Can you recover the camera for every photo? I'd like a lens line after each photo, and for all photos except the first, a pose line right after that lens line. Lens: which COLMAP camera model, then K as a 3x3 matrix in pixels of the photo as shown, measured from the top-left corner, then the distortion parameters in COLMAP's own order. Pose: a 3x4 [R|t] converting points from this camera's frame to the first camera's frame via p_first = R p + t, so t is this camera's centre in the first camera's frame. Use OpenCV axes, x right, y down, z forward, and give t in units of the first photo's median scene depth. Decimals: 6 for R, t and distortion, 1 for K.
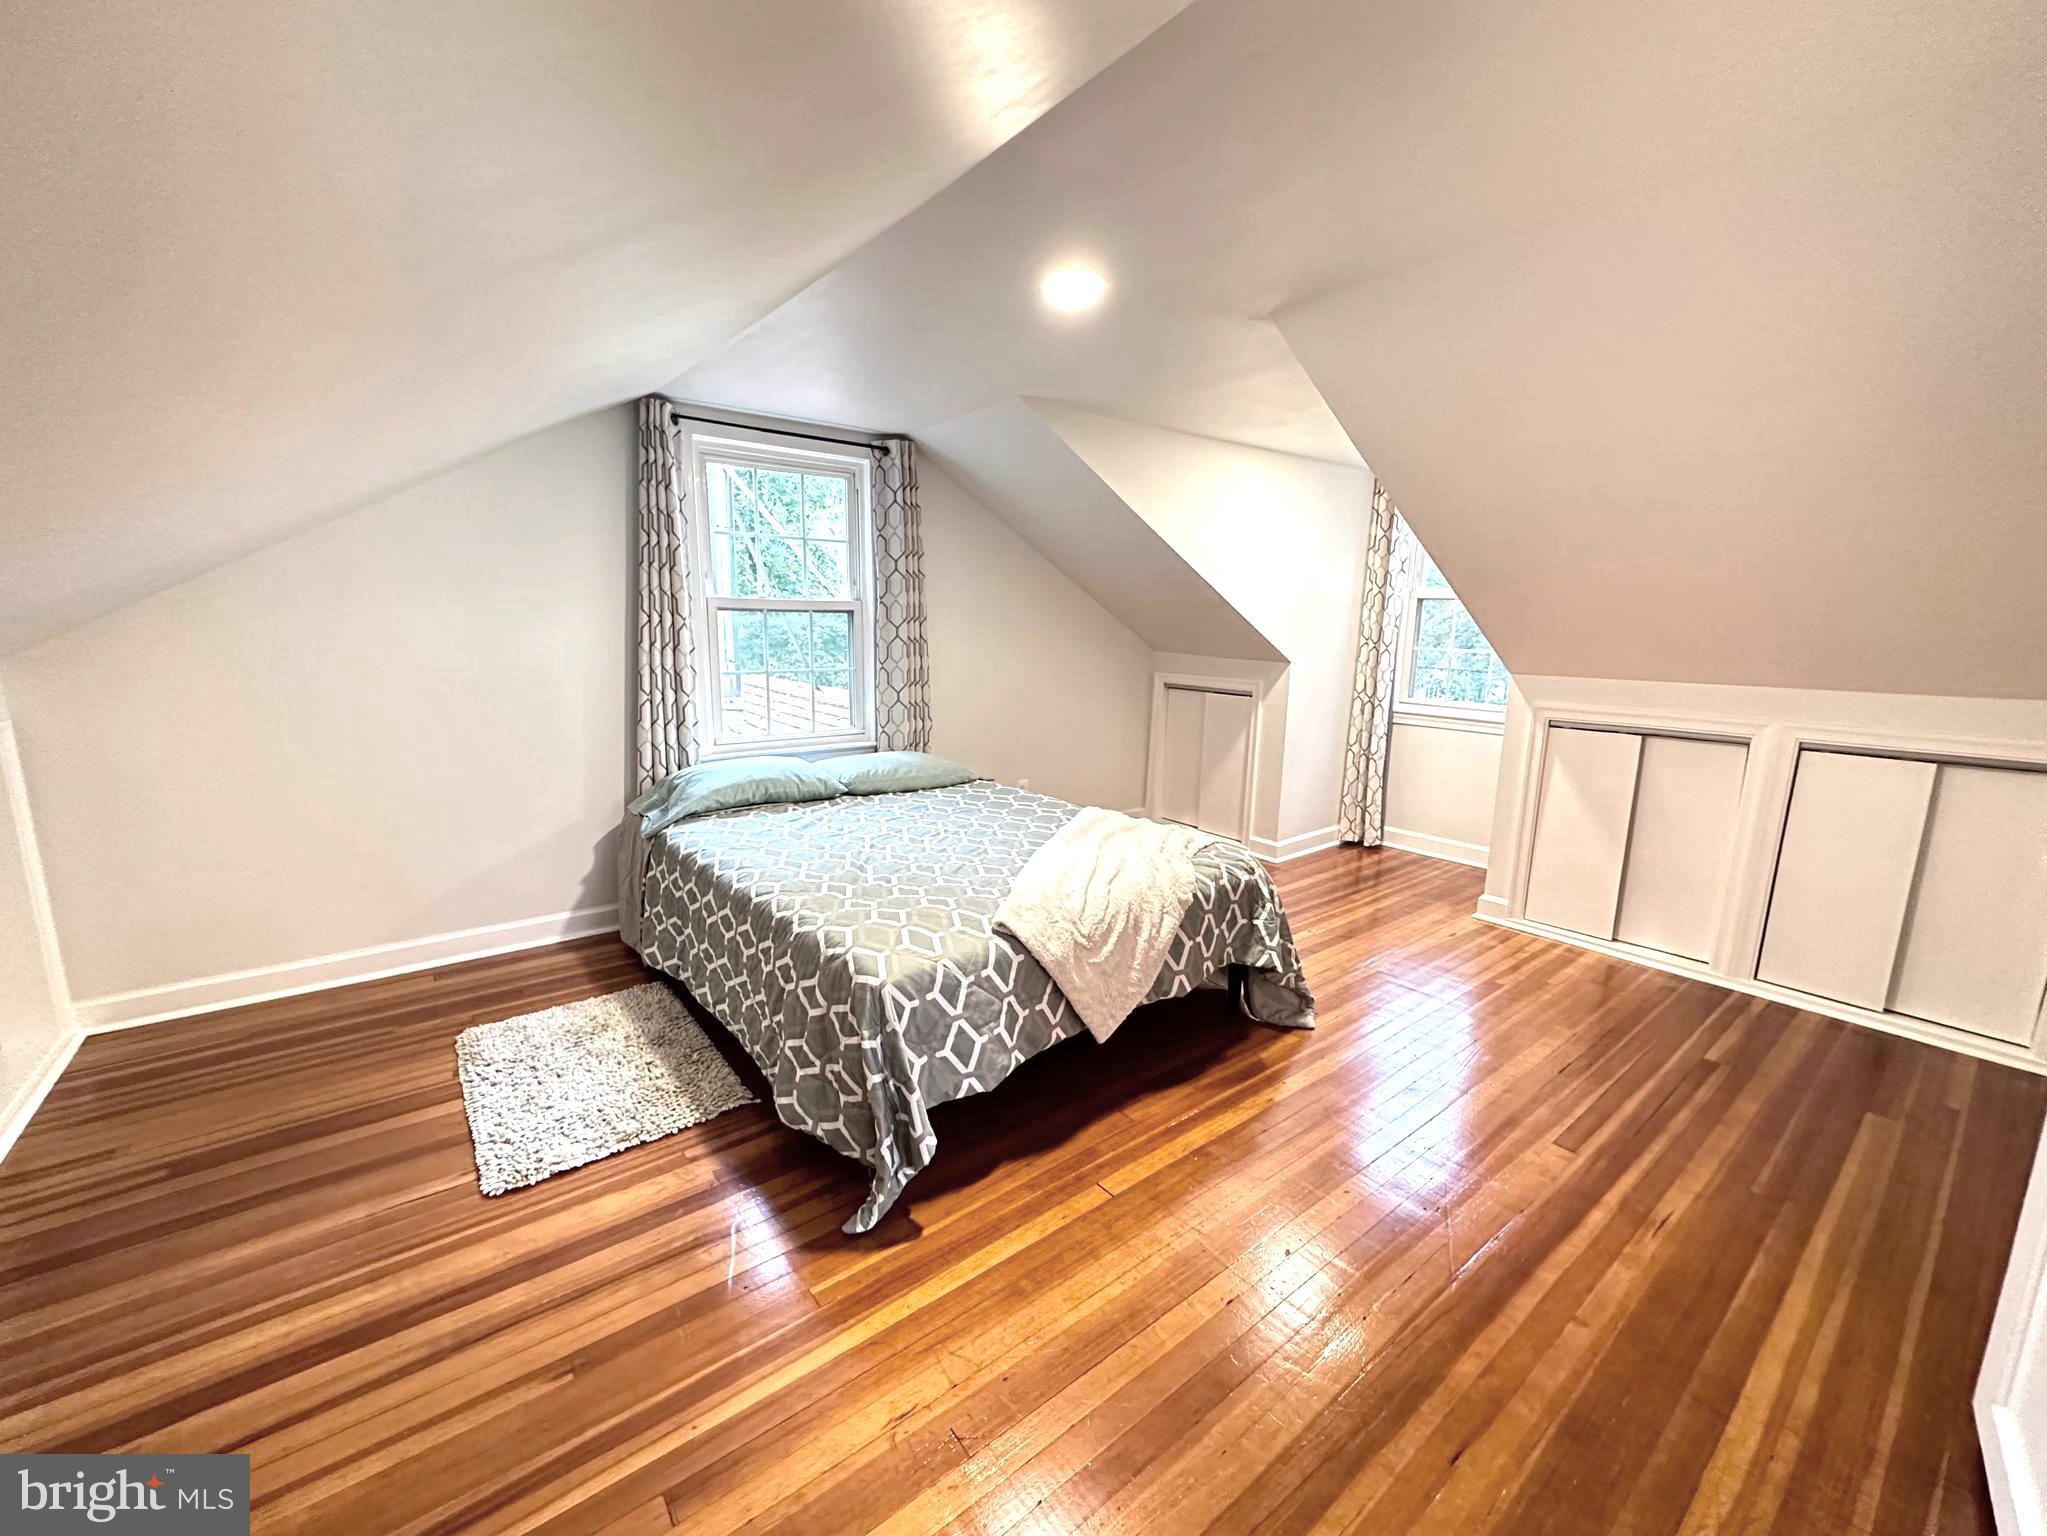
lens RADIAL K [[812.9, 0, 1019.5], [0, 812.9, 770.7], [0, 0, 1]] dist [-0.007105, 0.000713]
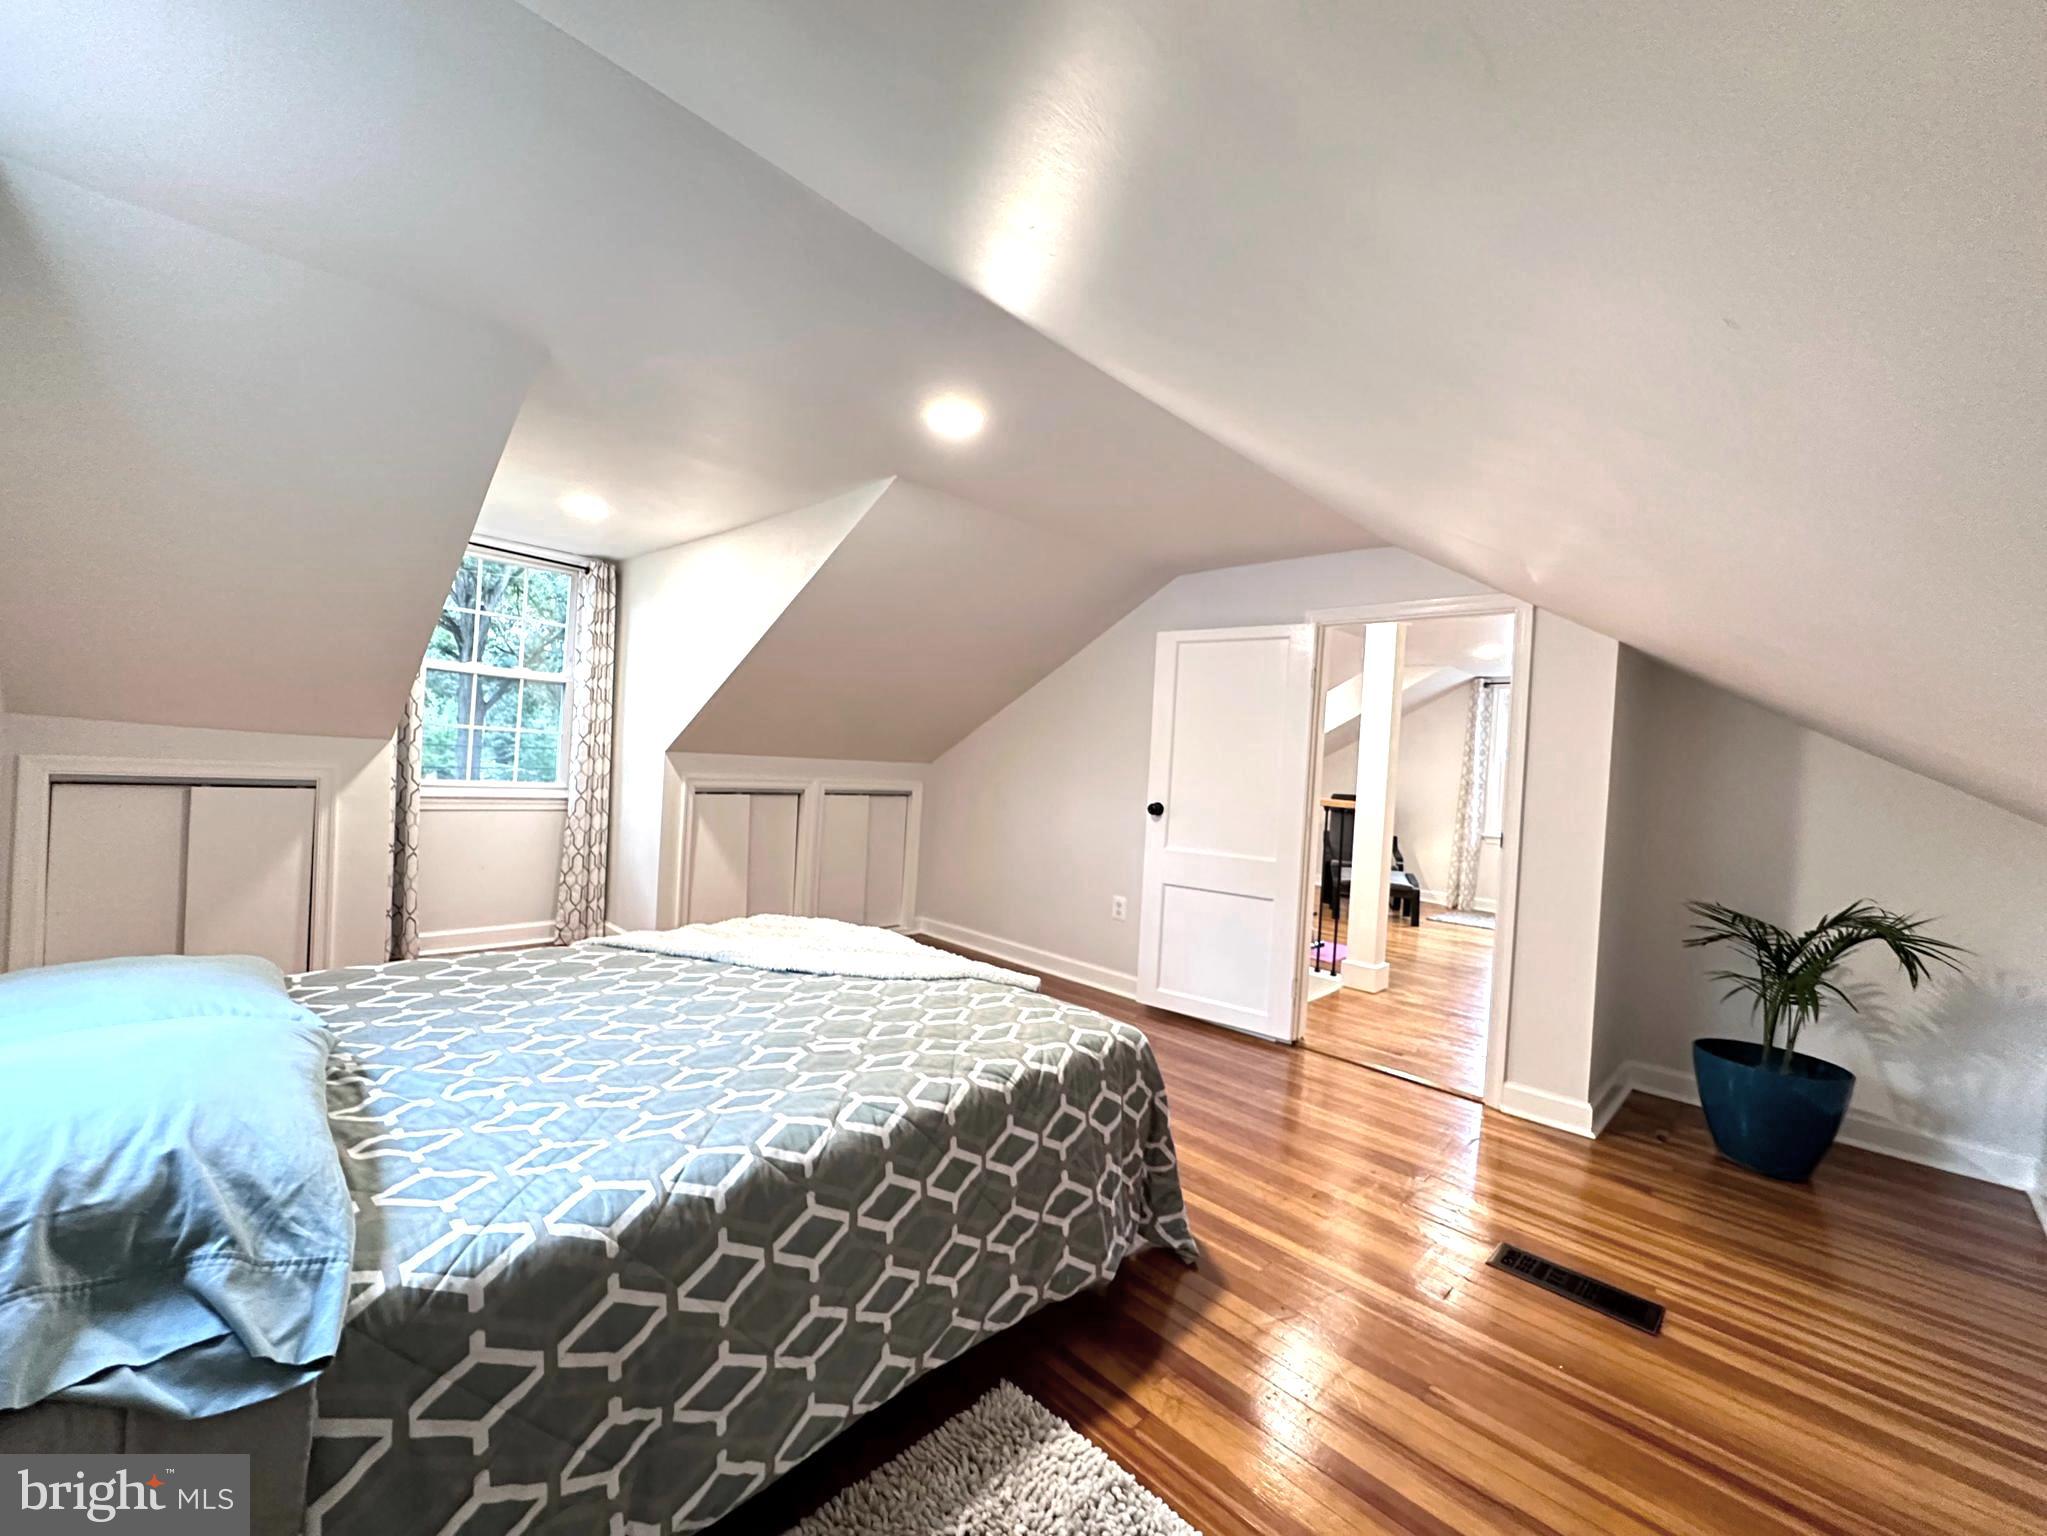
lens RADIAL K [[812.9, 0, 1019.5], [0, 812.9, 770.7], [0, 0, 1]] dist [-0.007105, 0.000713]
pose [[-0.120652, -0.033099, 0.992143, -0.773083], [0.123306, 0.991204, 0.048063, -0.105435], [-0.985007, 0.128136, -0.115509, 0.785467]]
